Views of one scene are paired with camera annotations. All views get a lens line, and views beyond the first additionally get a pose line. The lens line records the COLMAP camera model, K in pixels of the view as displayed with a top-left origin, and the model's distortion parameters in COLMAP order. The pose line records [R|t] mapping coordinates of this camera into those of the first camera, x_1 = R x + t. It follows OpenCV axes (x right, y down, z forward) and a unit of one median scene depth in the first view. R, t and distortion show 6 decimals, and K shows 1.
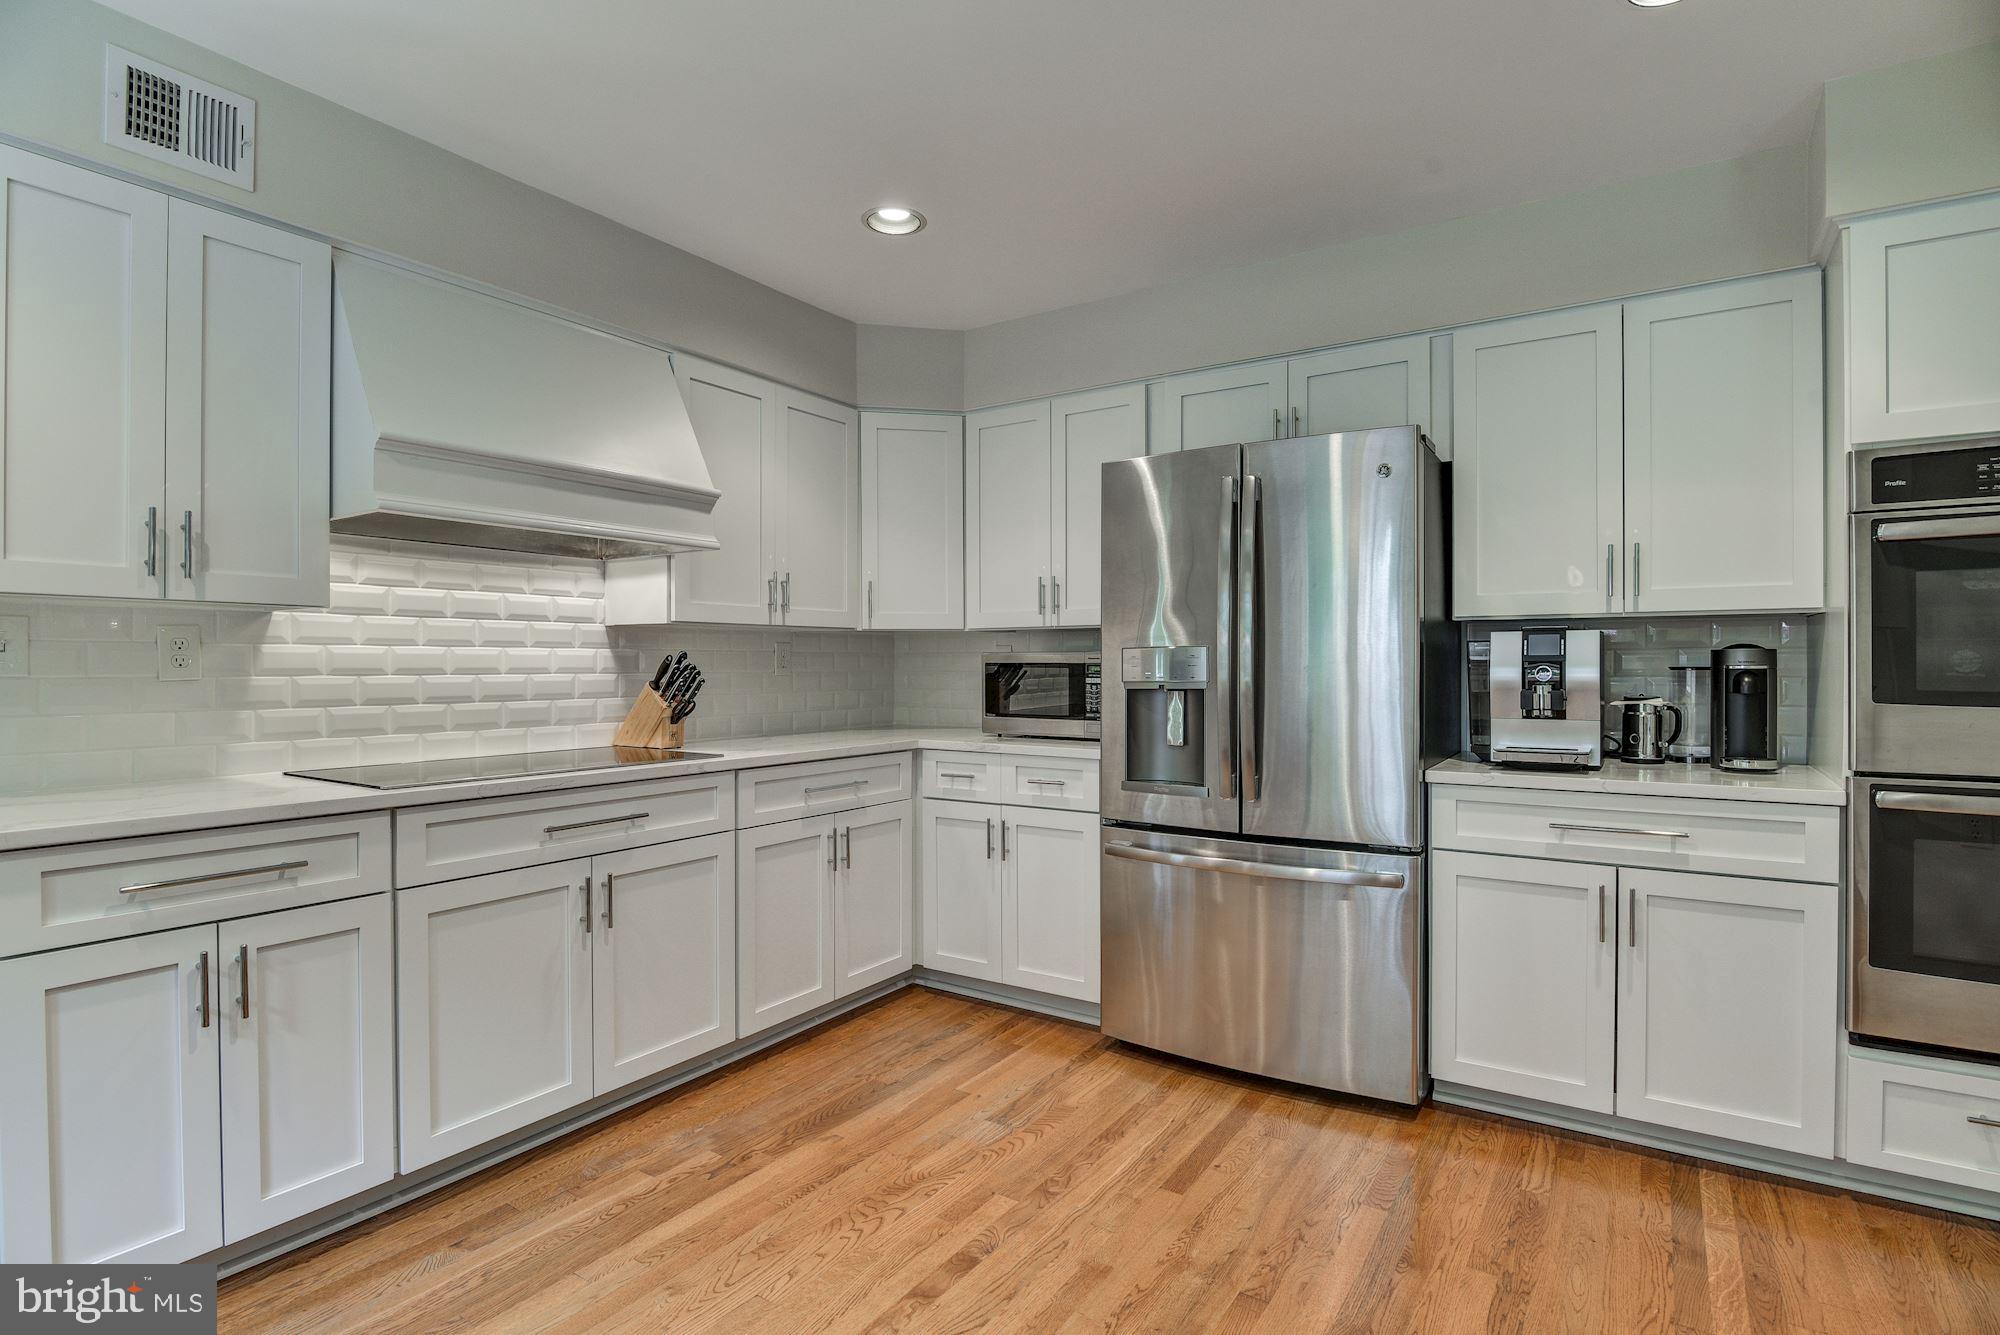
lens RADIAL K [[992.6, 0, 1008.0], [0, 992.6, 666.1], [0, 0, 1]] dist [-0.020610, -0.000835]
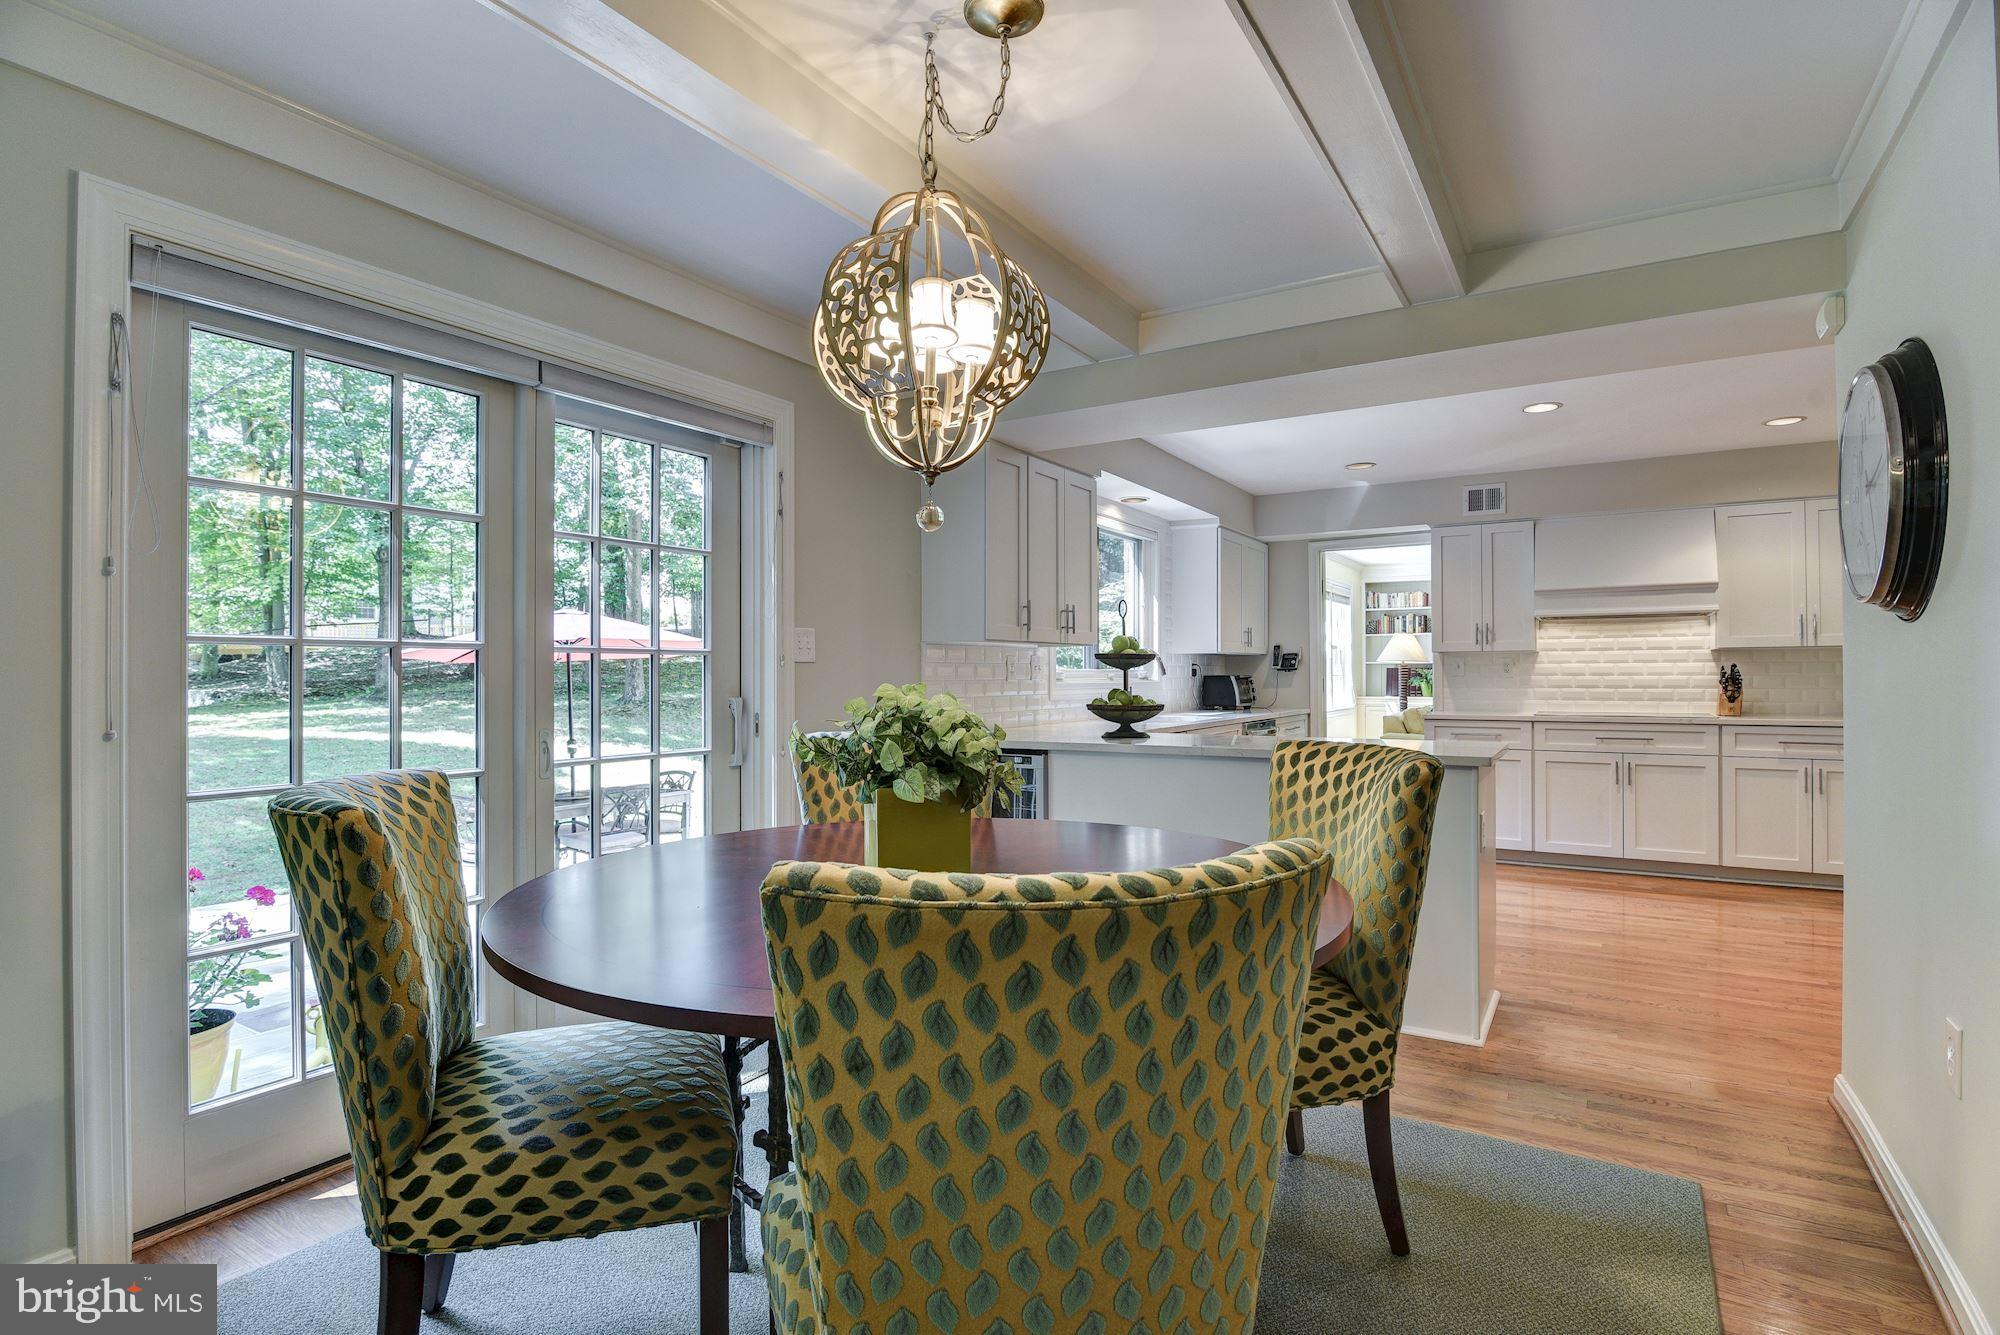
lens RADIAL K [[992.6, 0, 993.4], [0, 992.6, 668.8], [0, 0, 1]] dist [-0.020610, -0.000835]
pose [[0.040895, -0.001470, -0.999162, 1.448762], [0.002742, 0.999995, -0.001359, -0.007371], [0.999160, -0.002684, 0.040899, -0.459669]]
